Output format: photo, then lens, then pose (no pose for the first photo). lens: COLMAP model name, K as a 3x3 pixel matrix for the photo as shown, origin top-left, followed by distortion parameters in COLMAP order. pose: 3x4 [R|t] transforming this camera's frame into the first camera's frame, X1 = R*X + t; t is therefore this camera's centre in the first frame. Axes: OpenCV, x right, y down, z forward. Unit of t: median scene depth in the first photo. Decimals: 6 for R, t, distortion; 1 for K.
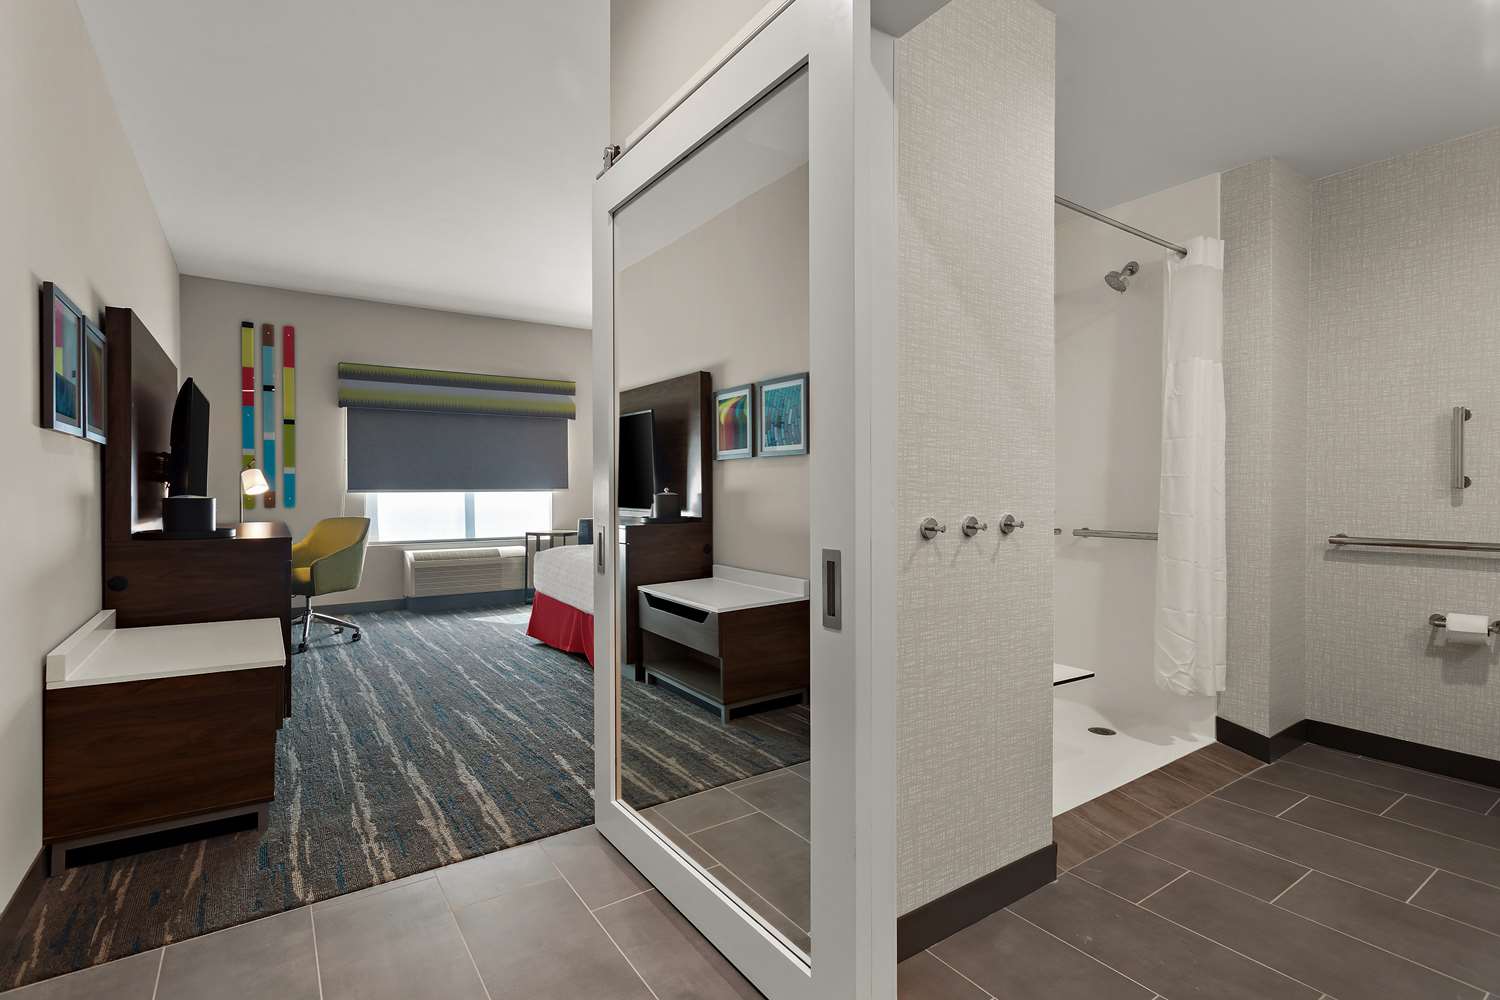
lens RADIAL K [[704.6, 0, 740.2], [0, 704.6, 496.9], [0, 0, 1]] dist [0.002461, 0.001596]
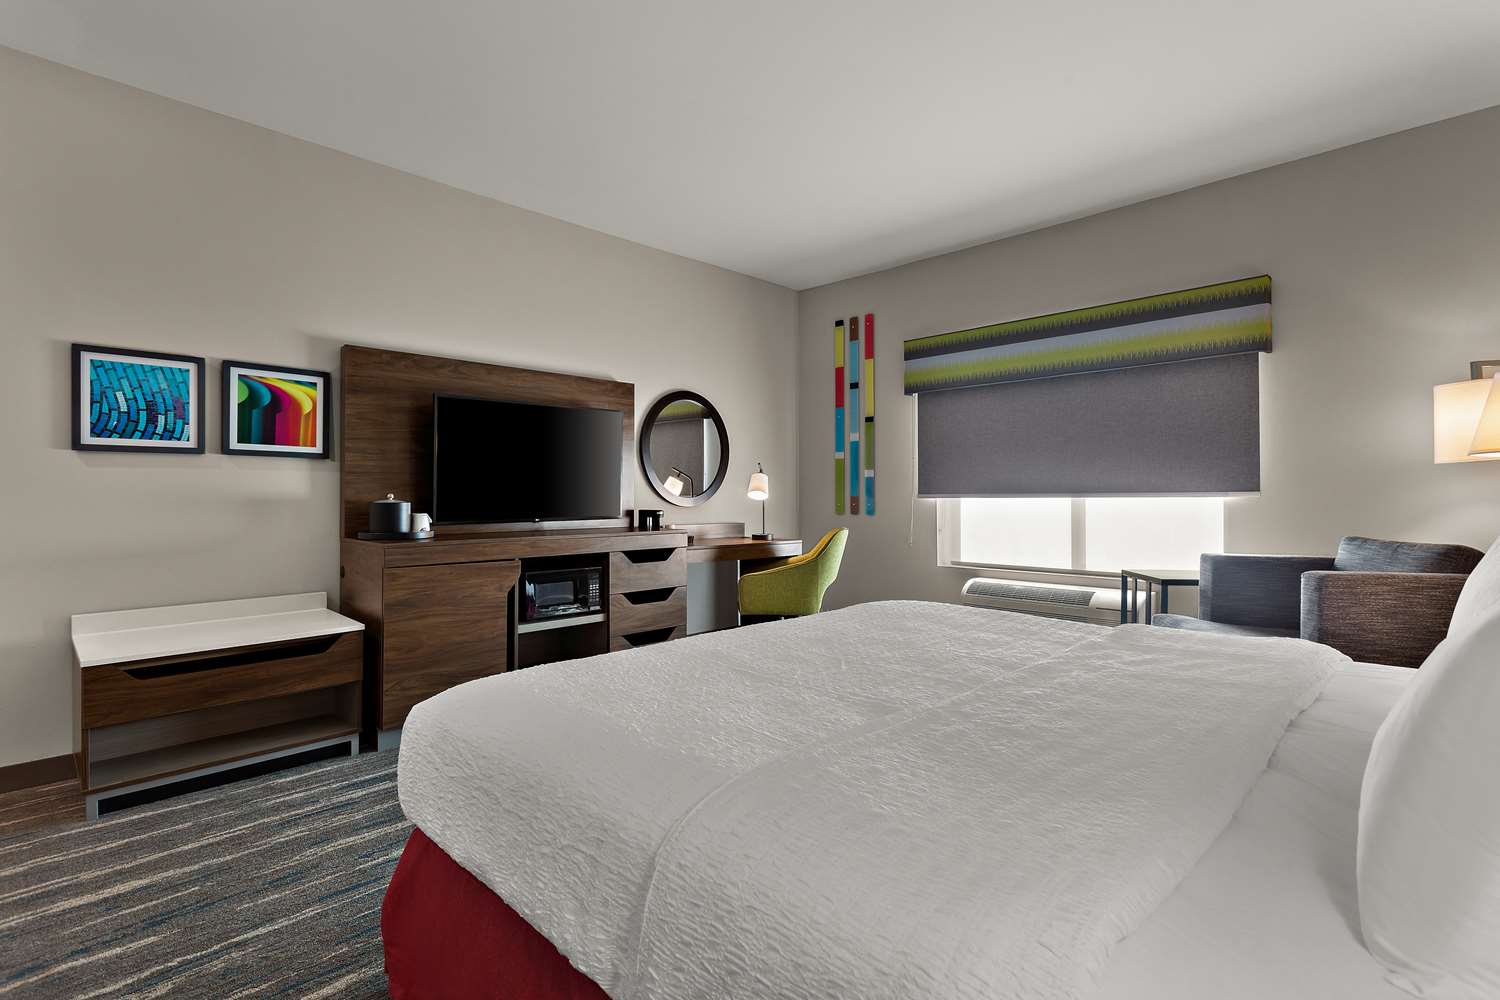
lens RADIAL K [[704.6, 0, 740.2], [0, 704.6, 496.9], [0, 0, 1]] dist [0.002461, 0.001596]
pose [[0.209177, 0.000219, -0.977878, 0.199178], [-0.009114, 0.999957, -0.001725, -0.004089], [0.977835, 0.009273, 0.209170, 0.632248]]
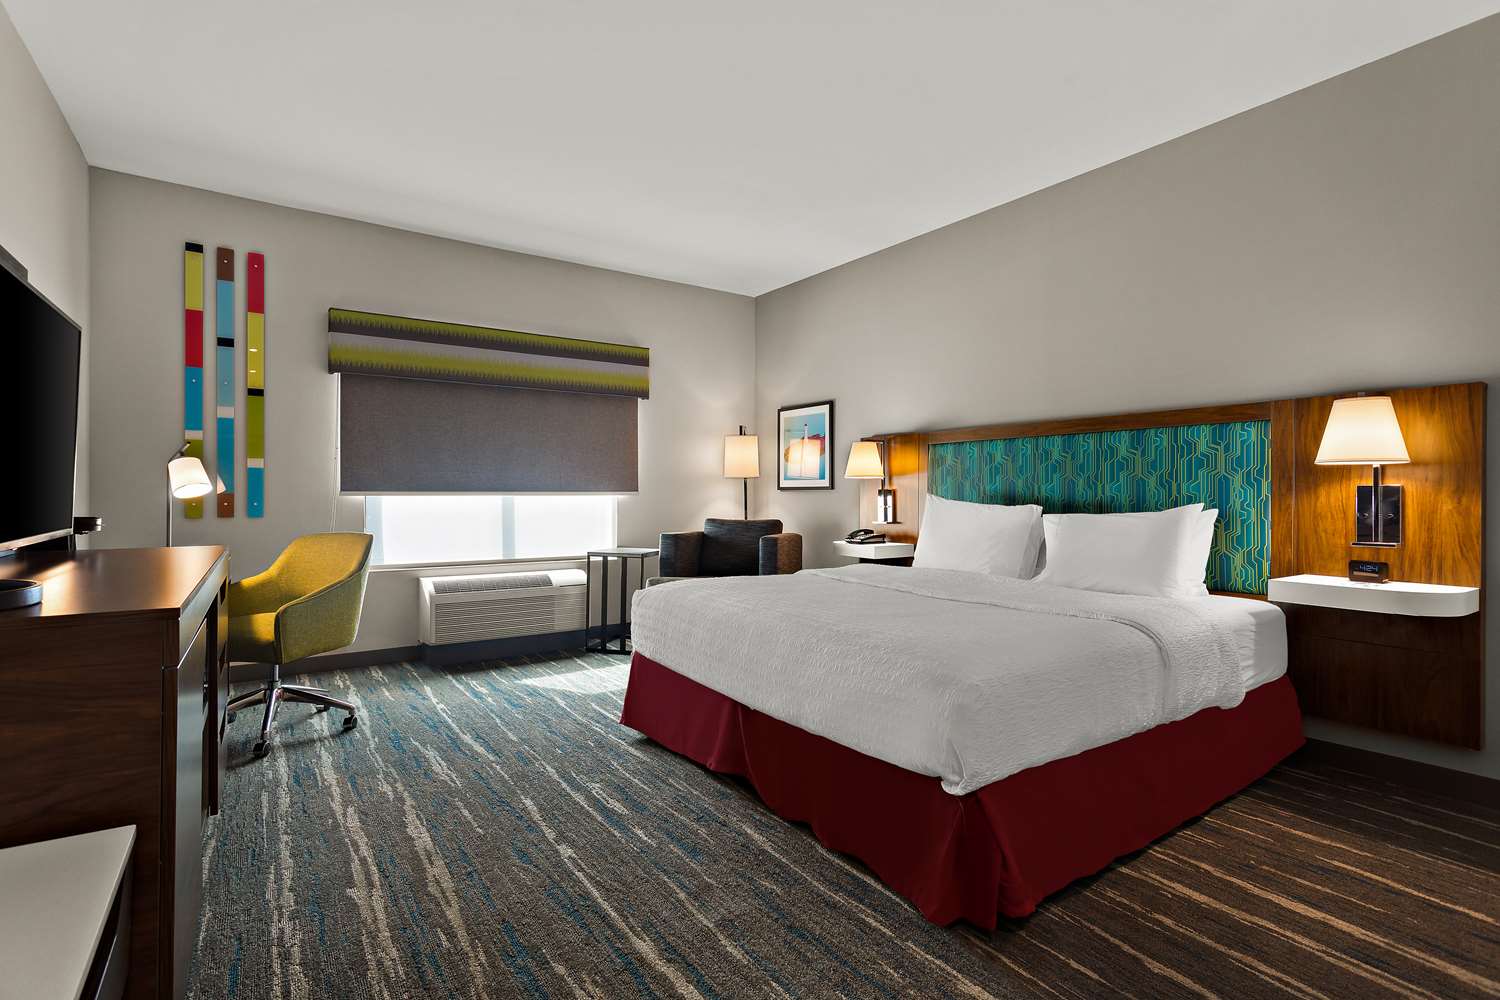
lens RADIAL K [[704.6, 0, 740.2], [0, 704.6, 496.9], [0, 0, 1]] dist [0.002461, 0.001596]
pose [[0.999990, 0.004430, 0.000486, -0.161865], [-0.004427, 0.999961, -0.007612, -0.001139], [-0.000519, 0.007610, 0.999971, 0.303338]]
